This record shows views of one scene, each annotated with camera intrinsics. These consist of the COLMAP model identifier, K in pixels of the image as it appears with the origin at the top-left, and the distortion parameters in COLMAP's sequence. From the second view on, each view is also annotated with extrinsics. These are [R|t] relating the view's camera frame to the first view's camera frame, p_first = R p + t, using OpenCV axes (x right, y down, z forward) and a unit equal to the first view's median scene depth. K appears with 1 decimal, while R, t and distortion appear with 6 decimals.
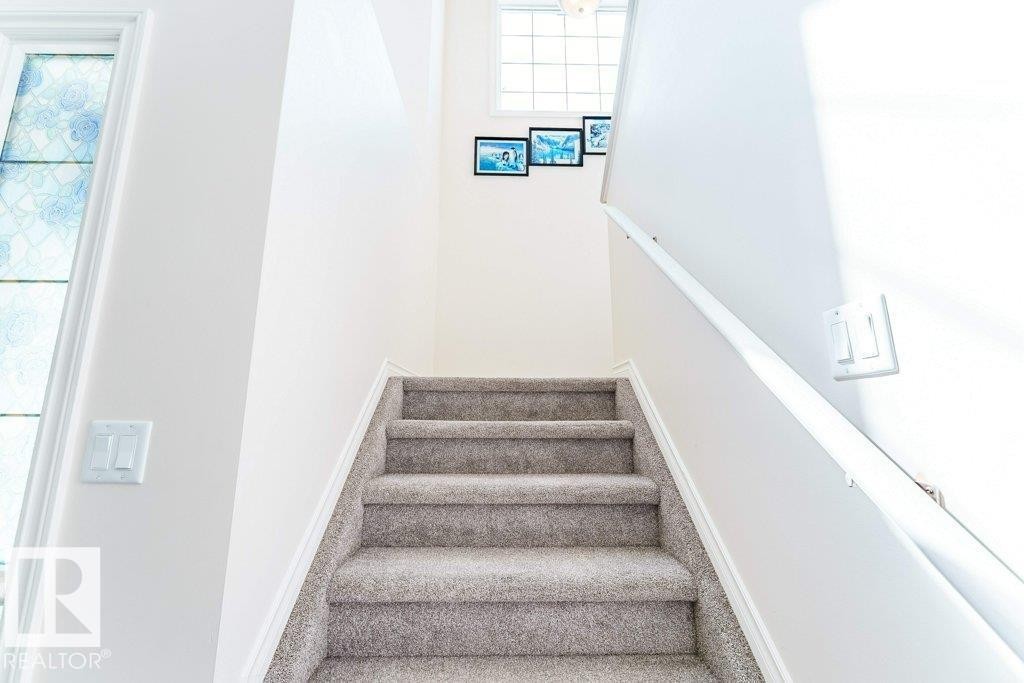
lens RADIAL K [[416.5, 0, 507.9], [0, 416.5, 337.9], [0, 0, 1]] dist [0.009771, 0.000390]
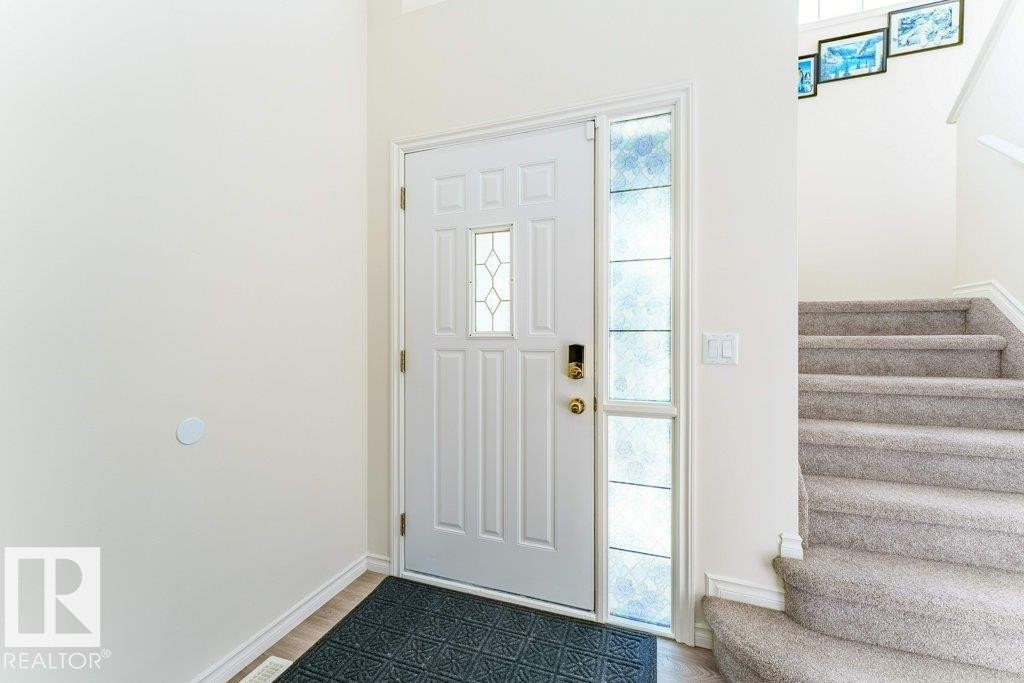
lens RADIAL K [[416.5, 0, 507.9], [0, 416.5, 337.9], [0, 0, 1]] dist [0.009771, 0.000390]
pose [[0.942699, -0.002576, -0.333635, -0.535971], [0.065021, 0.982216, 0.176137, -0.078742], [0.327248, -0.187738, 0.926101, -0.477589]]
